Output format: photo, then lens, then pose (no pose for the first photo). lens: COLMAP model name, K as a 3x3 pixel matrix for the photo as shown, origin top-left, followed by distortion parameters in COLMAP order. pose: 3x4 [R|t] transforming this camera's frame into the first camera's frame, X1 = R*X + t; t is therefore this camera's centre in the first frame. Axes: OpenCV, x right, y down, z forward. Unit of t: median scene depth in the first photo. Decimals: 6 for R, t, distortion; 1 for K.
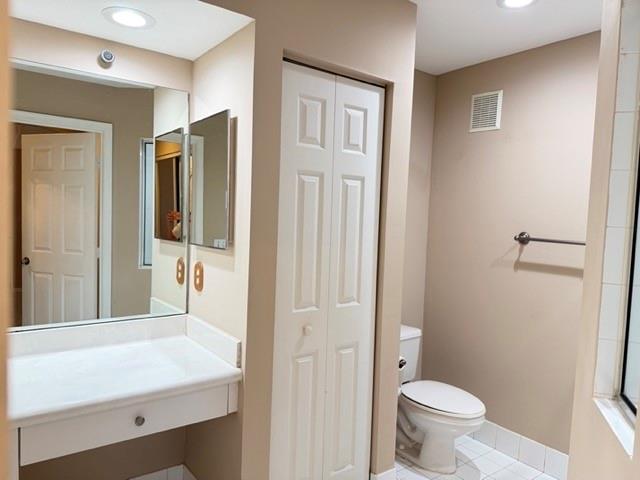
lens RADIAL K [[451.5, 0, 320.9], [0, 451.5, 241.9], [0, 0, 1]] dist [0.053332, -0.064289]
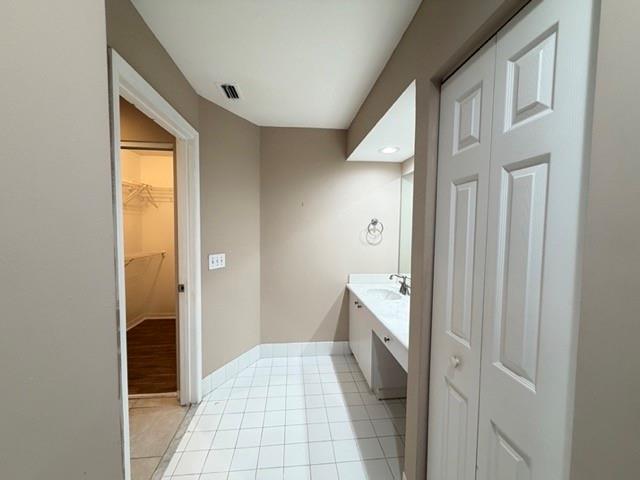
lens RADIAL K [[257.0, 0, 317.9], [0, 257.0, 241.0], [0, 0, 1]] dist [-0.000015, 0.000025]
pose [[-0.515287, 0.008166, -0.856979, 0.461087], [-0.069622, 0.996251, 0.051356, -0.037794], [0.854185, 0.086127, -0.512787, 0.887420]]
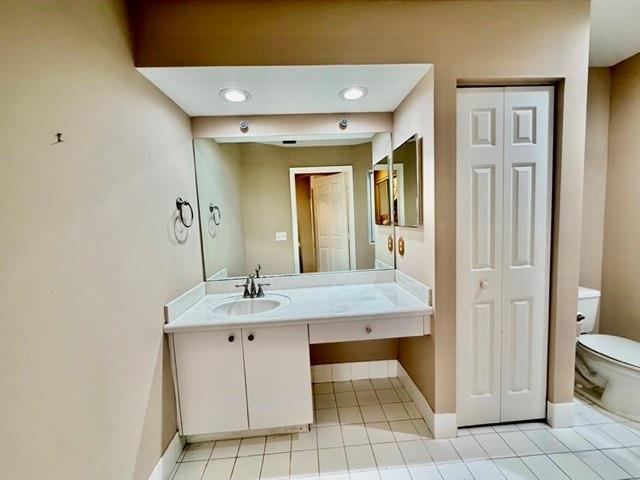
lens RADIAL K [[257.0, 0, 317.9], [0, 257.0, 241.0], [0, 0, 1]] dist [-0.000015, 0.000025]
pose [[0.829683, -0.027242, -0.557570, -0.009075], [0.048820, 0.998523, 0.023859, 0.021069], [0.556096, -0.047016, 0.829787, 0.084690]]
